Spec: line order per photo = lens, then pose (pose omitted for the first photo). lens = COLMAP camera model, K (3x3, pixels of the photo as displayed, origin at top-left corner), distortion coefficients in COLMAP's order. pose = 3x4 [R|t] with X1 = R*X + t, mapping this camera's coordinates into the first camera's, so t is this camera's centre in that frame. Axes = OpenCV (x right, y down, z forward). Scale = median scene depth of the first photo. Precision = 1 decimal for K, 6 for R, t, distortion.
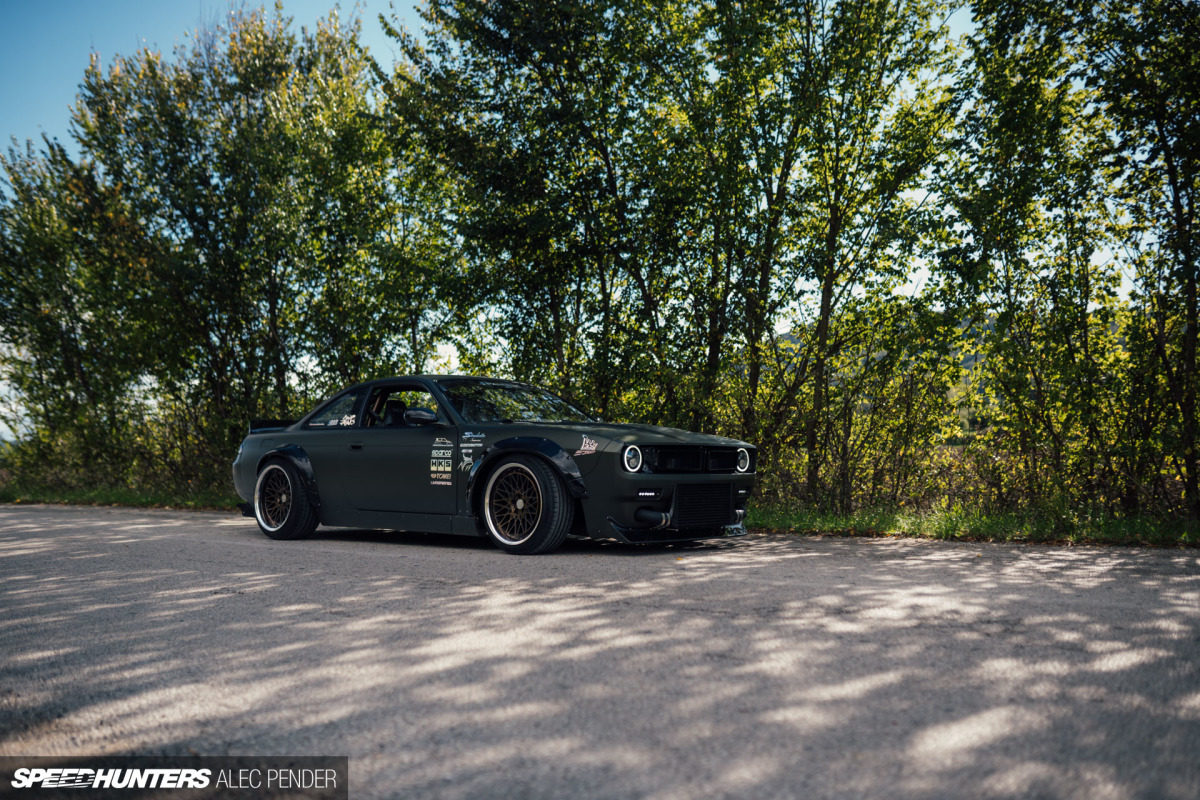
lens RADIAL K [[1133.4, 0, 600.0], [0, 1133.4, 400.0], [0, 0, 1]] dist [-0.077020, 0.079370]
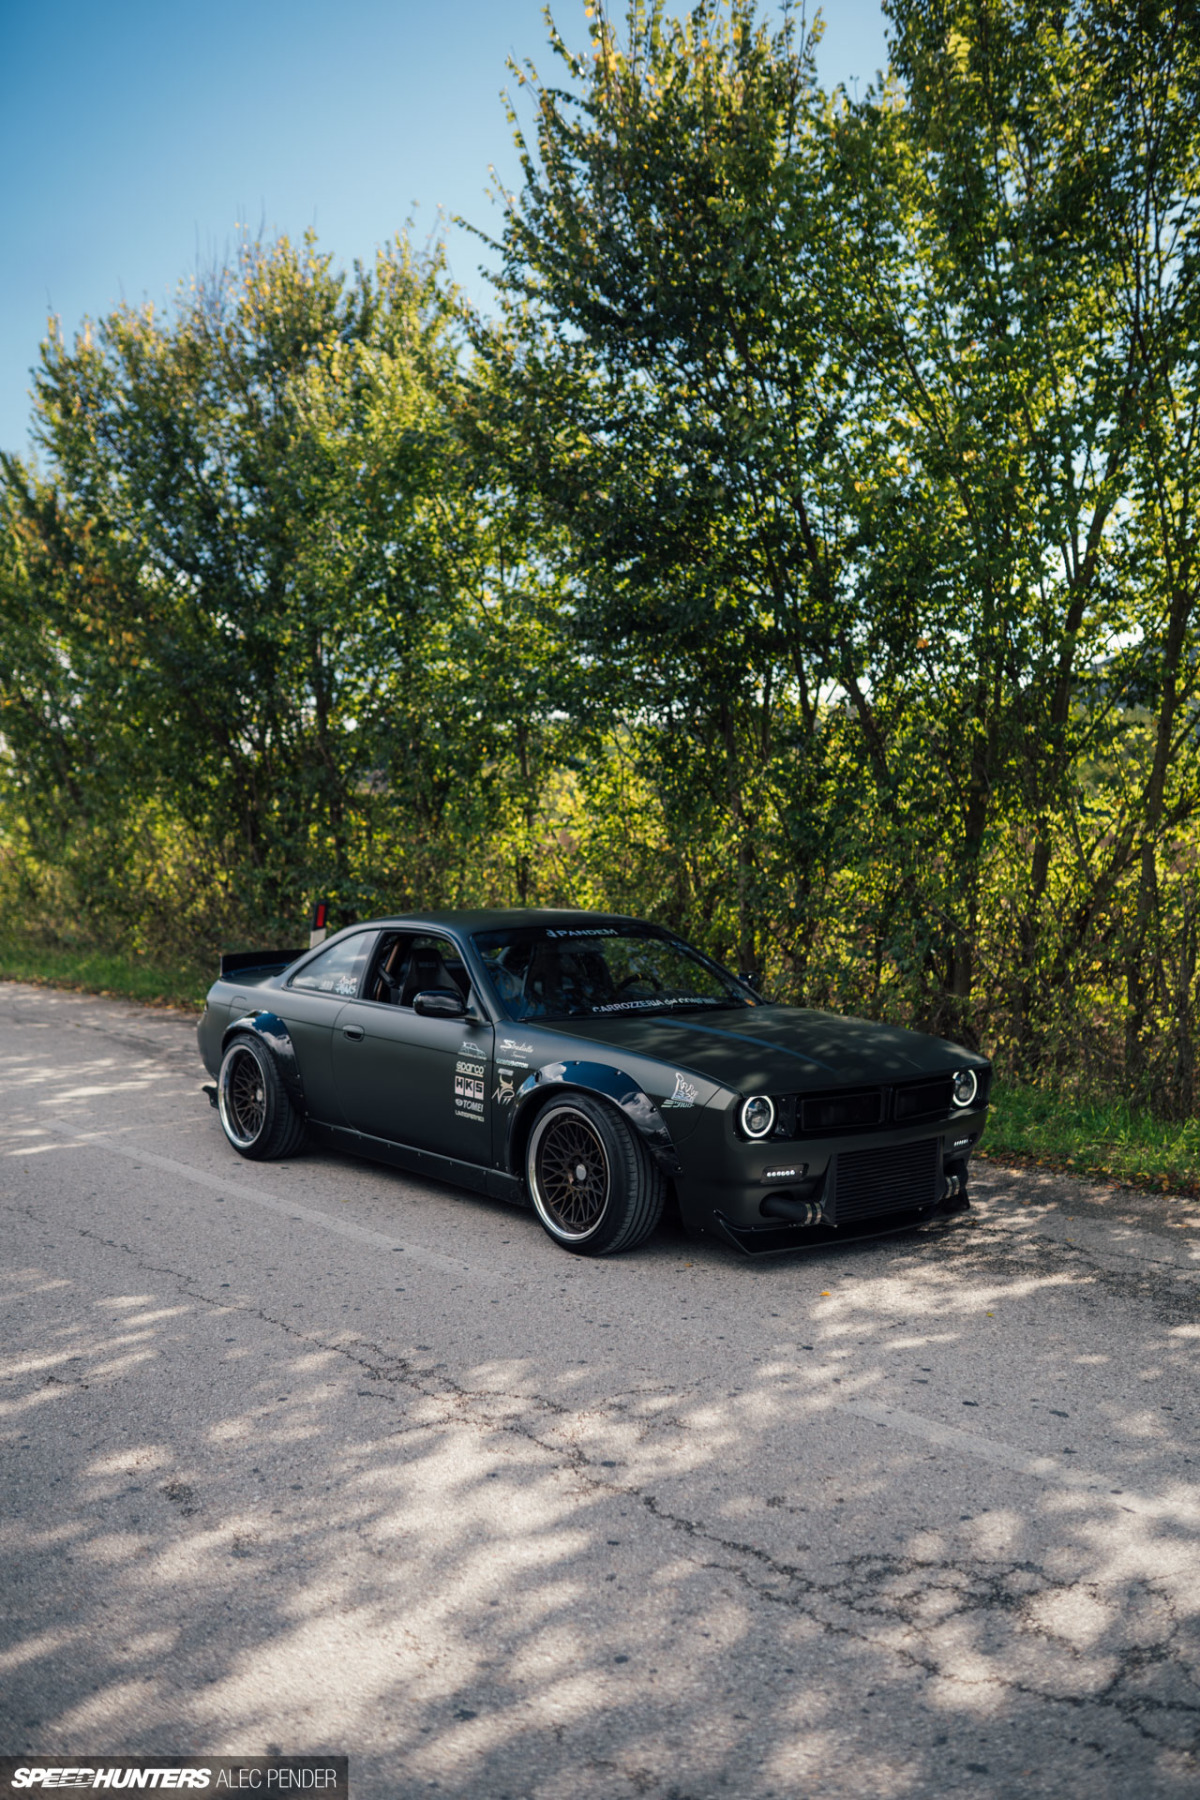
lens RADIAL K [[1700.1, 0, 600.0], [0, 1700.1, 900.0], [0, 0, 1]] dist [-0.077020, 0.079370]
pose [[0.984853, 0.010954, -0.173047, 0.062004], [0.006315, 0.995074, 0.098930, -0.093013], [0.173278, -0.098525, 0.979932, 0.068998]]
